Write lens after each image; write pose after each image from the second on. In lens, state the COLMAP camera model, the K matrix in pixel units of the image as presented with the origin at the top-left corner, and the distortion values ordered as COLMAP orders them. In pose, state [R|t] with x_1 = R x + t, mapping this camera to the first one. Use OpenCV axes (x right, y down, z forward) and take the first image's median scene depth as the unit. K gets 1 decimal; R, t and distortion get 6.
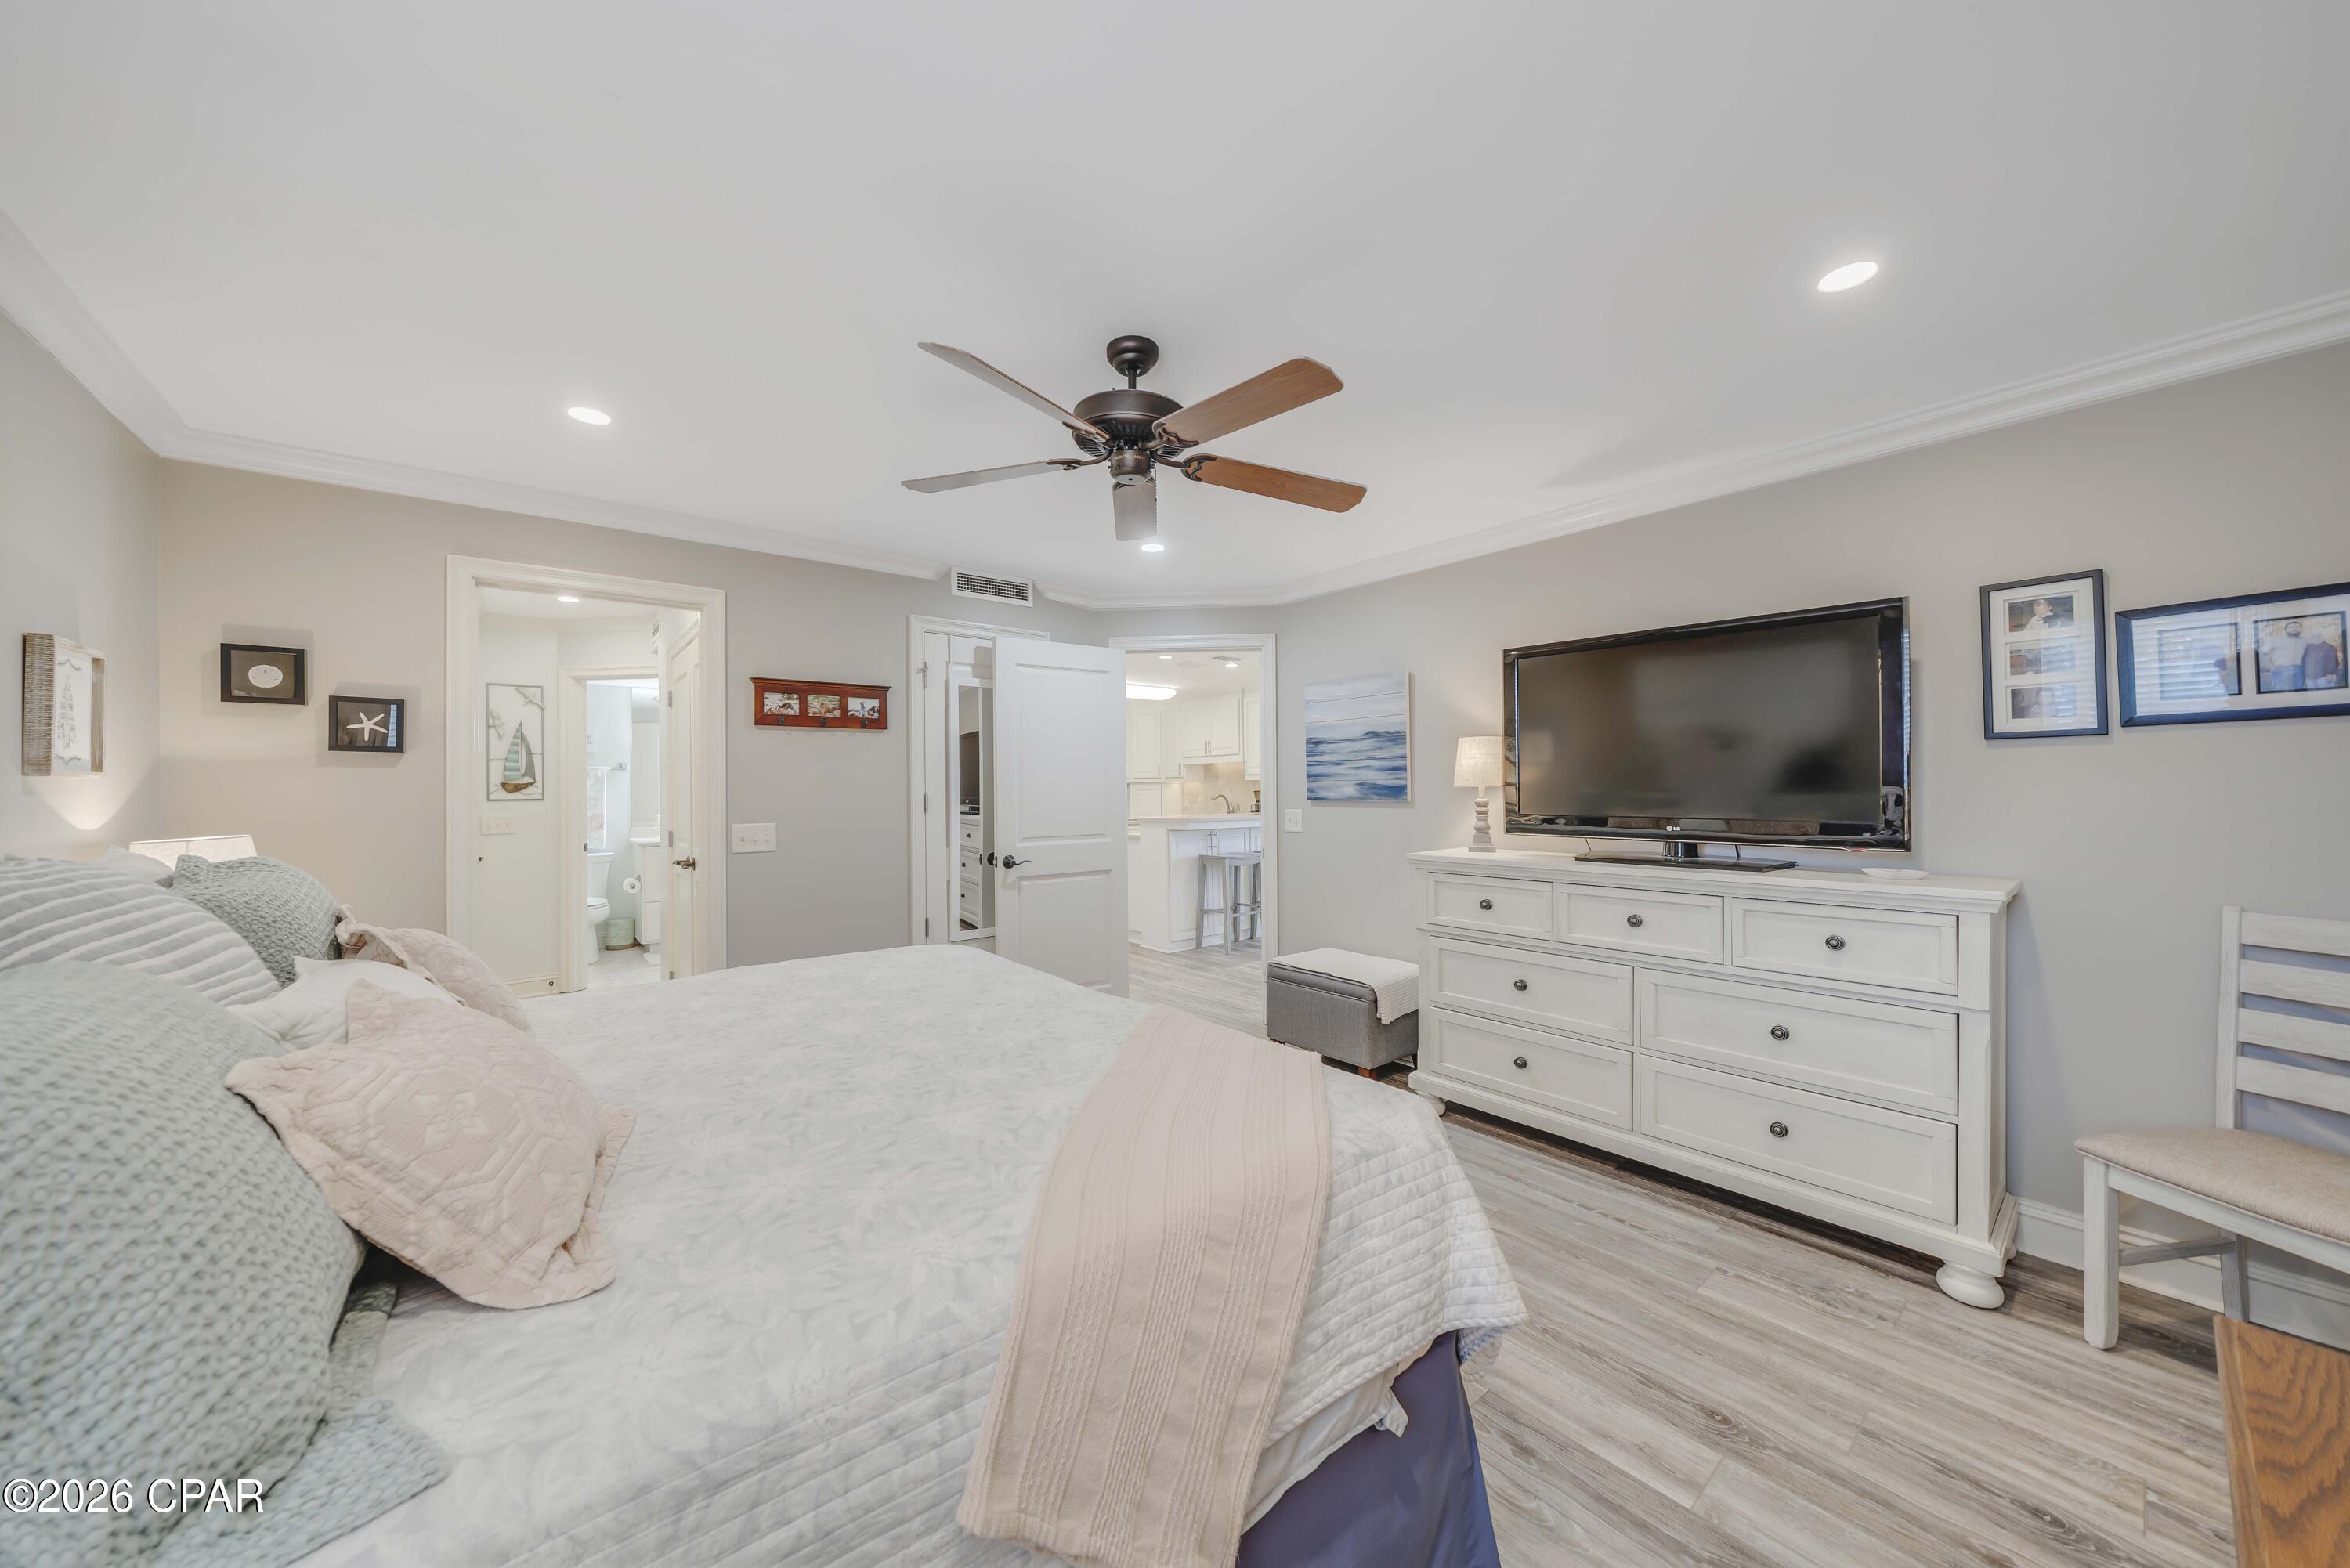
lens RADIAL K [[818.6, 0, 1170.3], [0, 818.6, 785.1], [0, 0, 1]] dist [-0.006371, -0.000088]
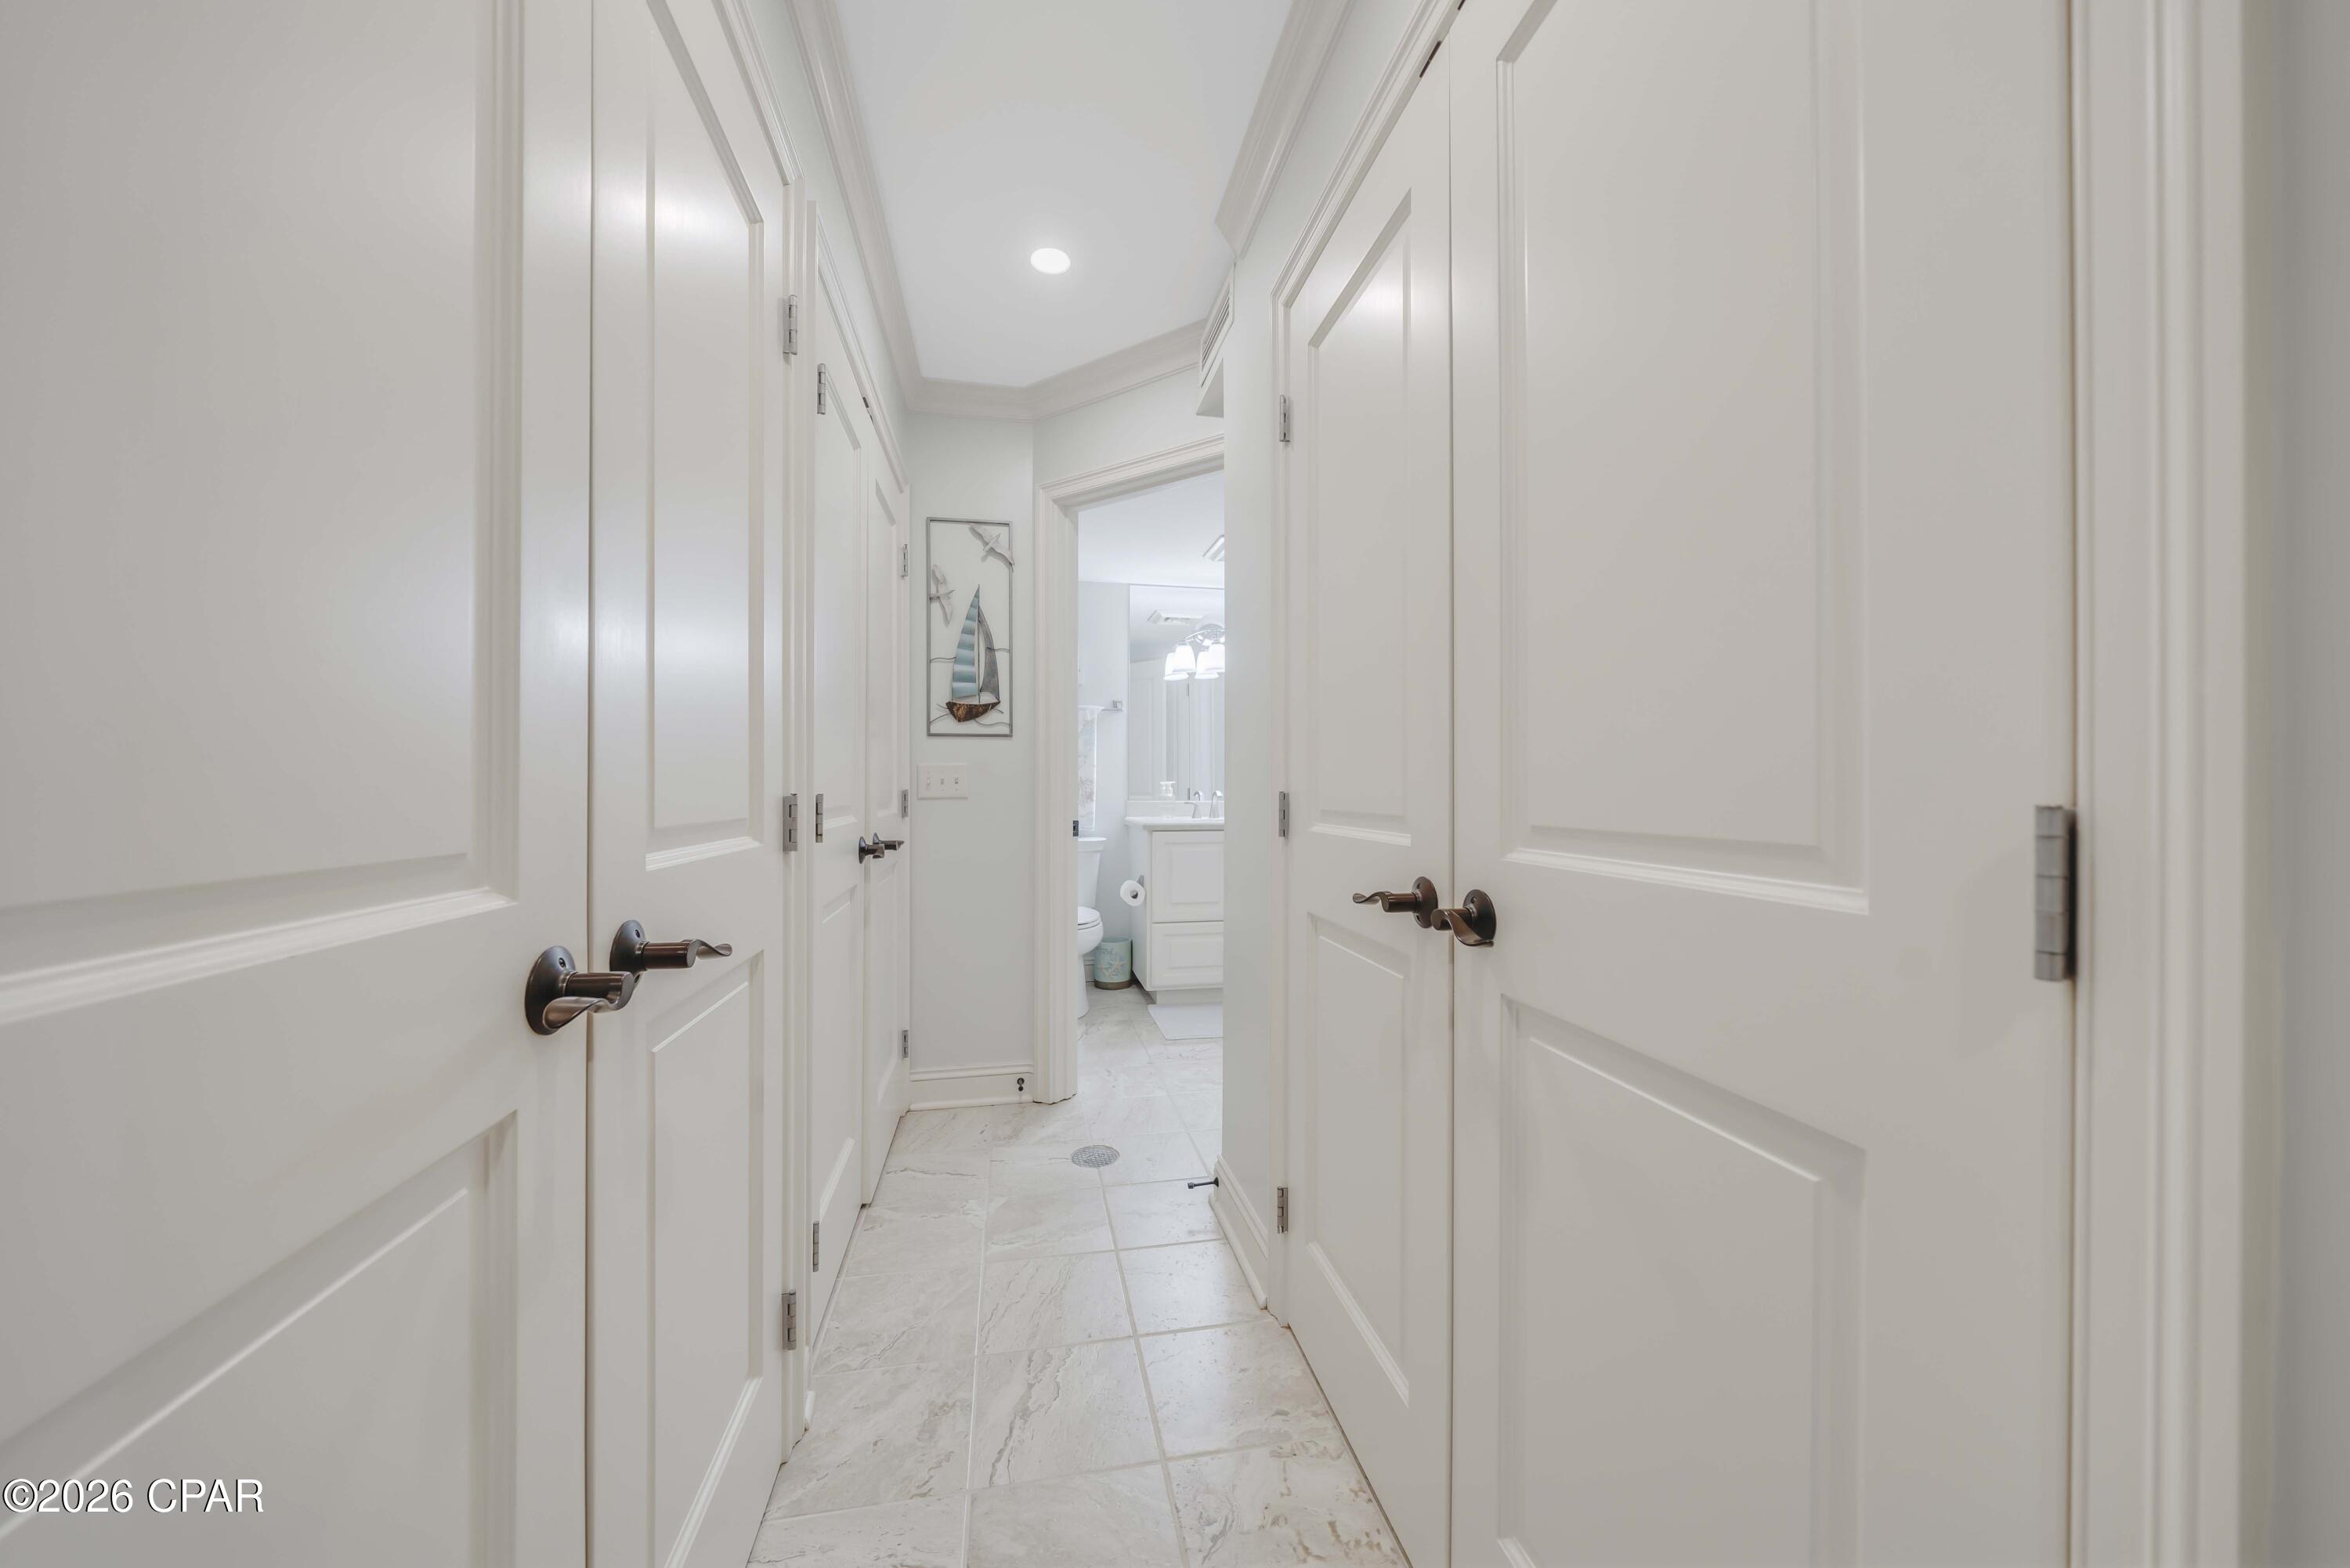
lens RADIAL K [[830.2, 0, 1163.0], [0, 830.2, 786.3], [0, 0, 1]] dist [-0.001976, 0.000011]
pose [[0.877792, 0.009445, -0.478949, -0.421938], [-0.006571, 0.999949, 0.007676, 0.046443], [0.478997, -0.003590, 0.877809, 0.571927]]
